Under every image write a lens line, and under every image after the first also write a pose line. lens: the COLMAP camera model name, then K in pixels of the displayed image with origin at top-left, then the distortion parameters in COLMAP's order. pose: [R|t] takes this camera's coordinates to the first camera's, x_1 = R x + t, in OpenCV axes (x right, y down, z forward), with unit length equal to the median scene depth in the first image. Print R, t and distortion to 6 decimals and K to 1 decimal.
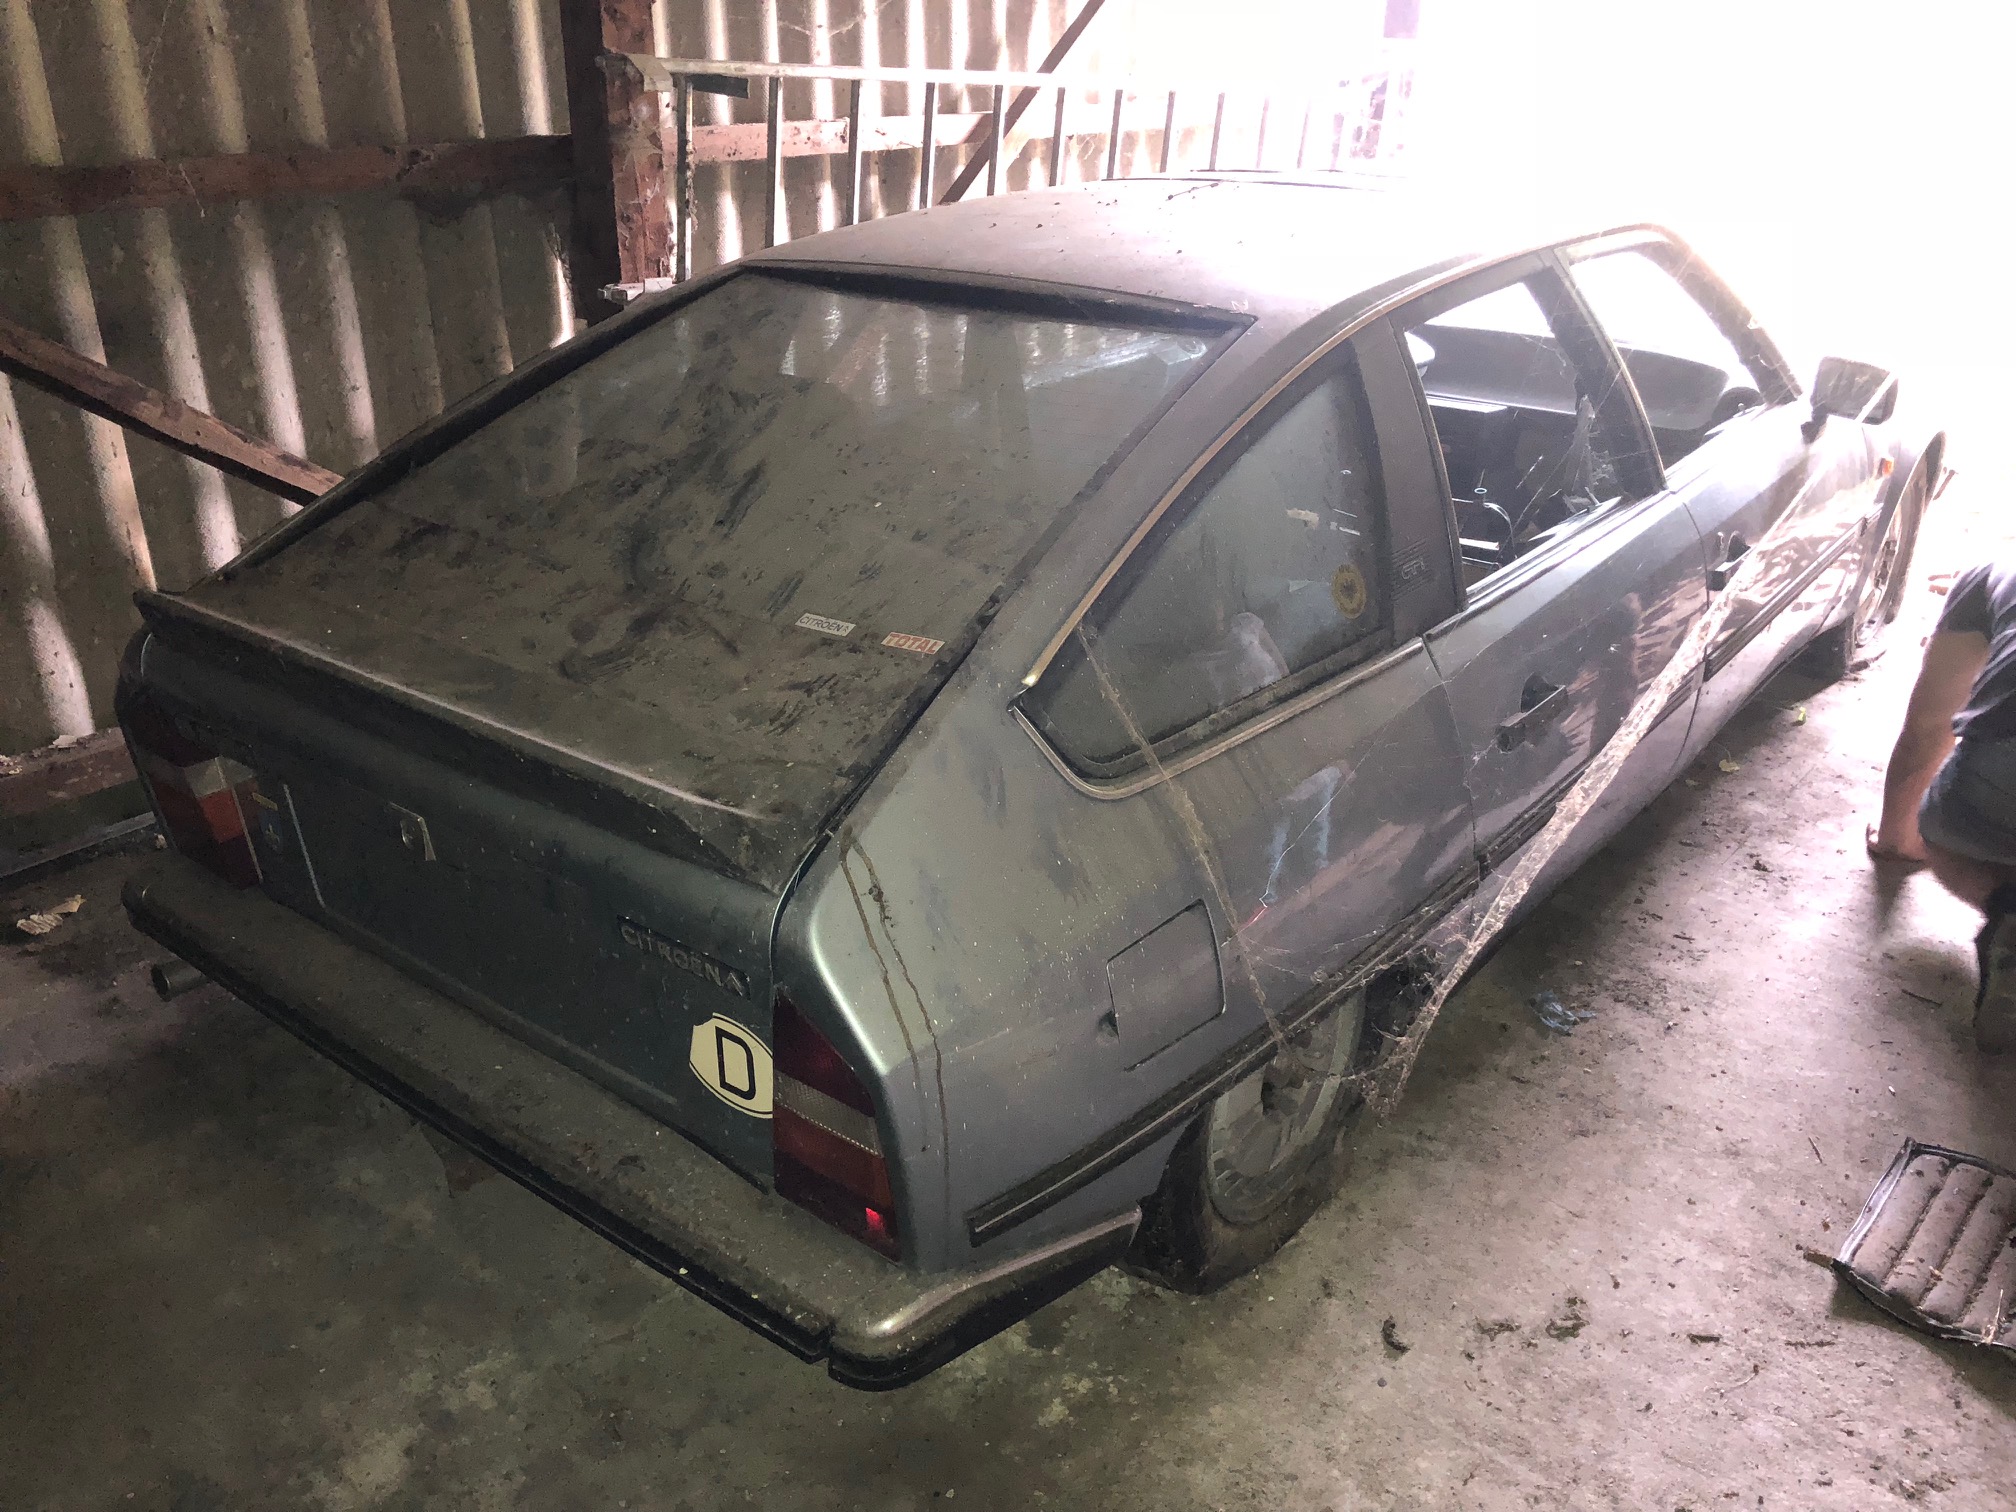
lens RADIAL K [[1633.6, 0, 1008.0], [0, 1633.6, 756.0], [0, 0, 1]] dist [0.003523, -0.008574]
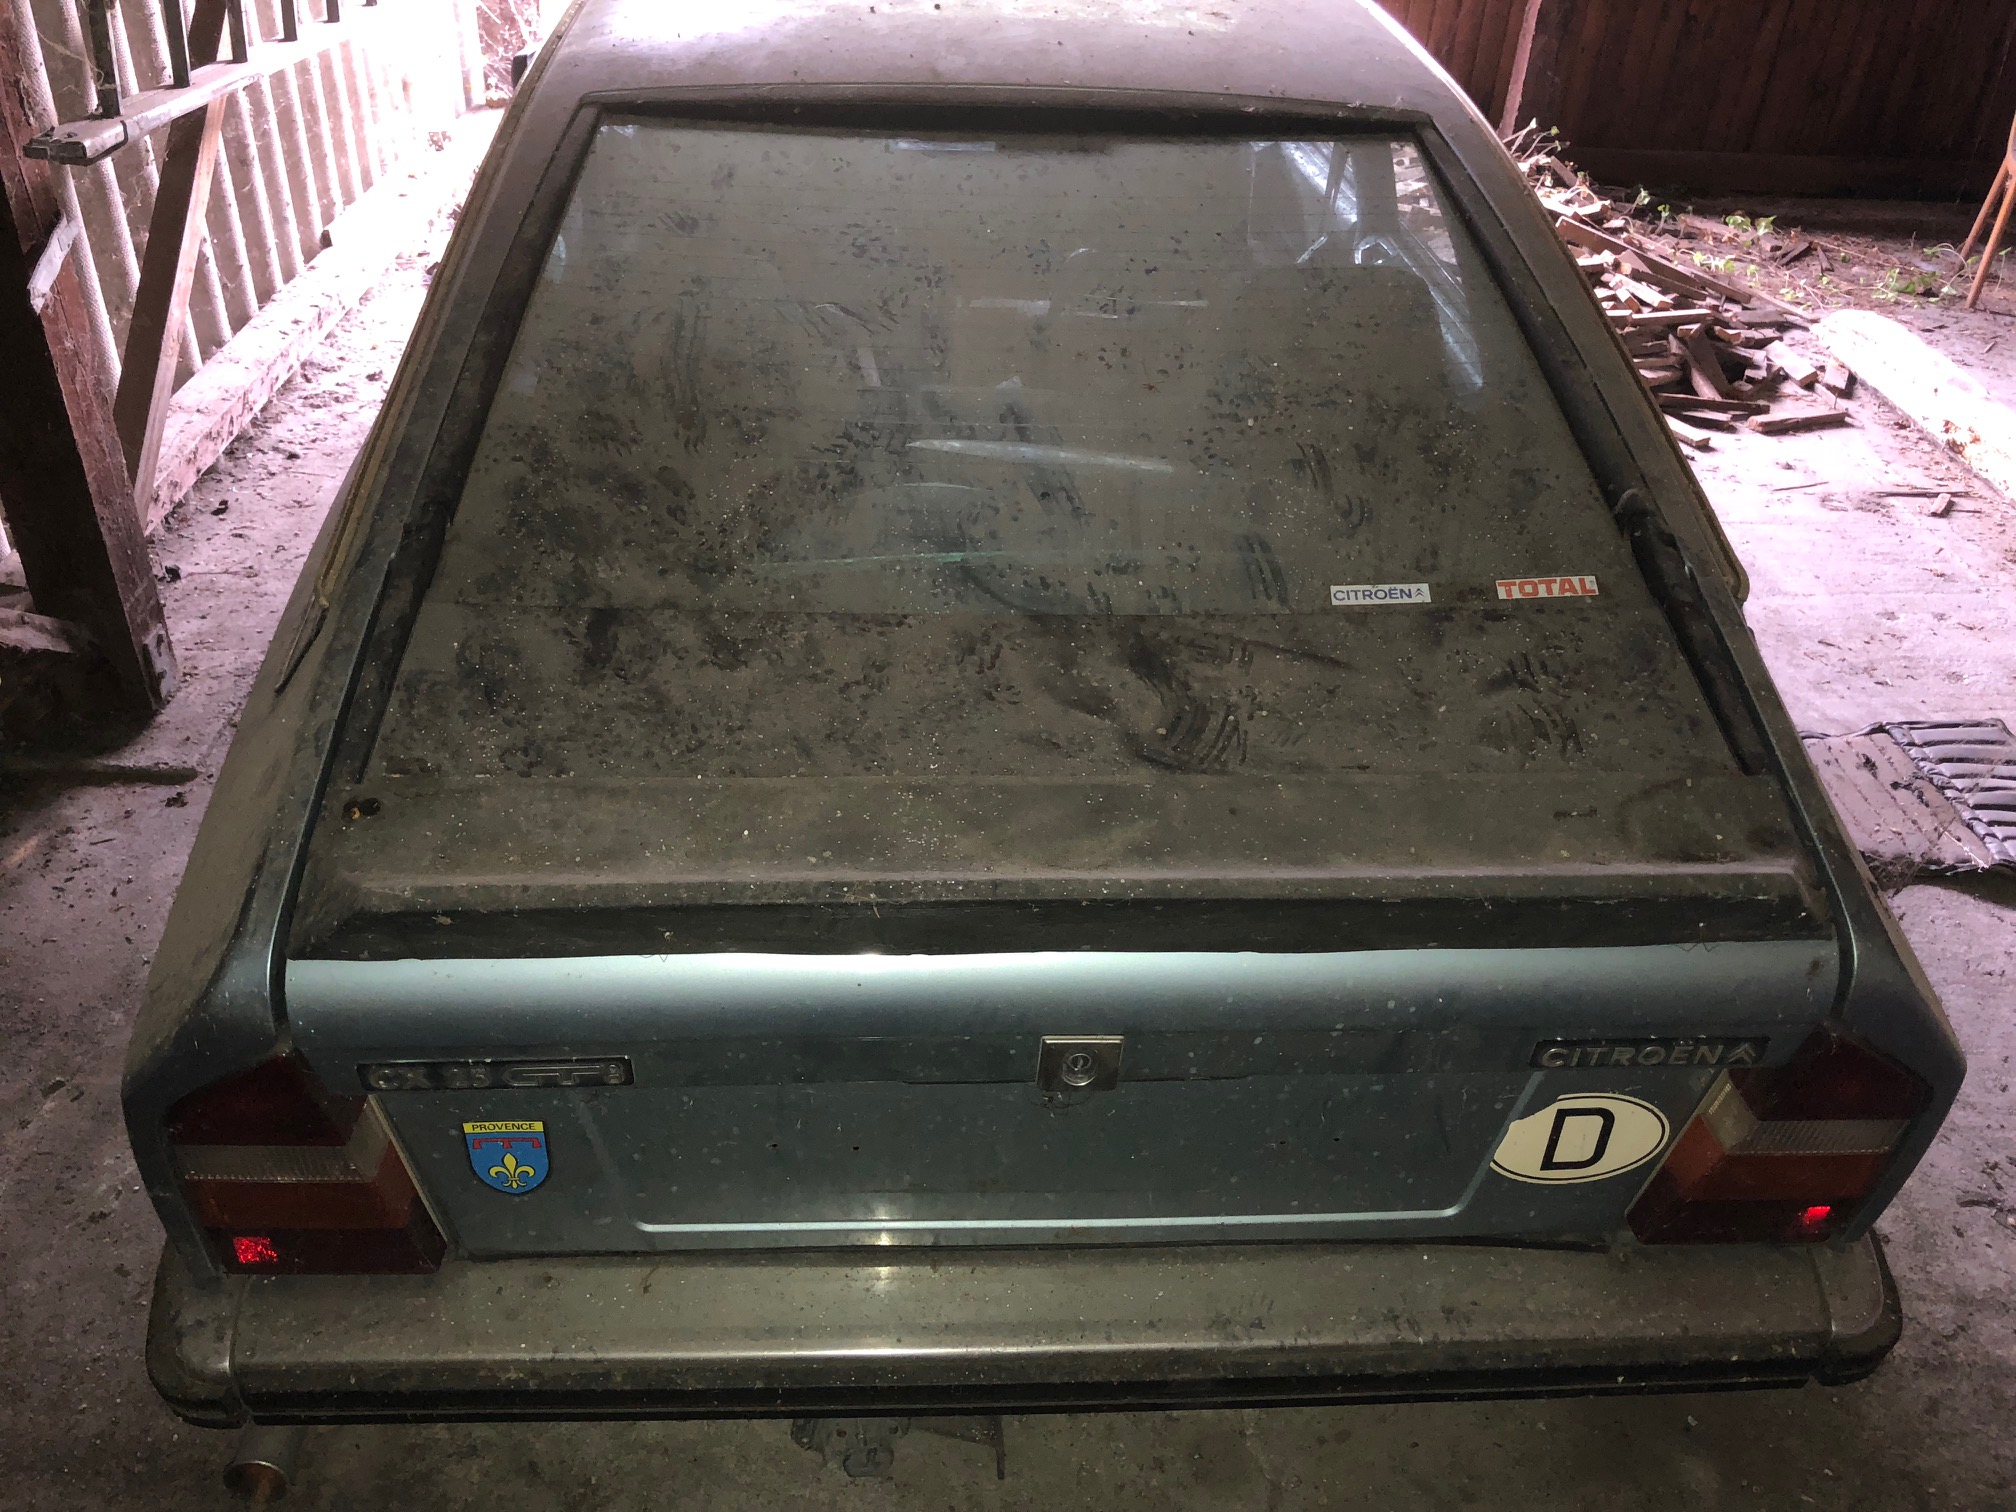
lens RADIAL K [[1633.6, 0, 1008.0], [0, 1633.6, 756.0], [0, 0, 1]] dist [0.003523, -0.008574]
pose [[0.757382, -0.344866, 0.554472, -0.741878], [0.239231, 0.936662, 0.255799, -0.262532], [-0.607569, -0.061091, 0.791914, 0.500829]]
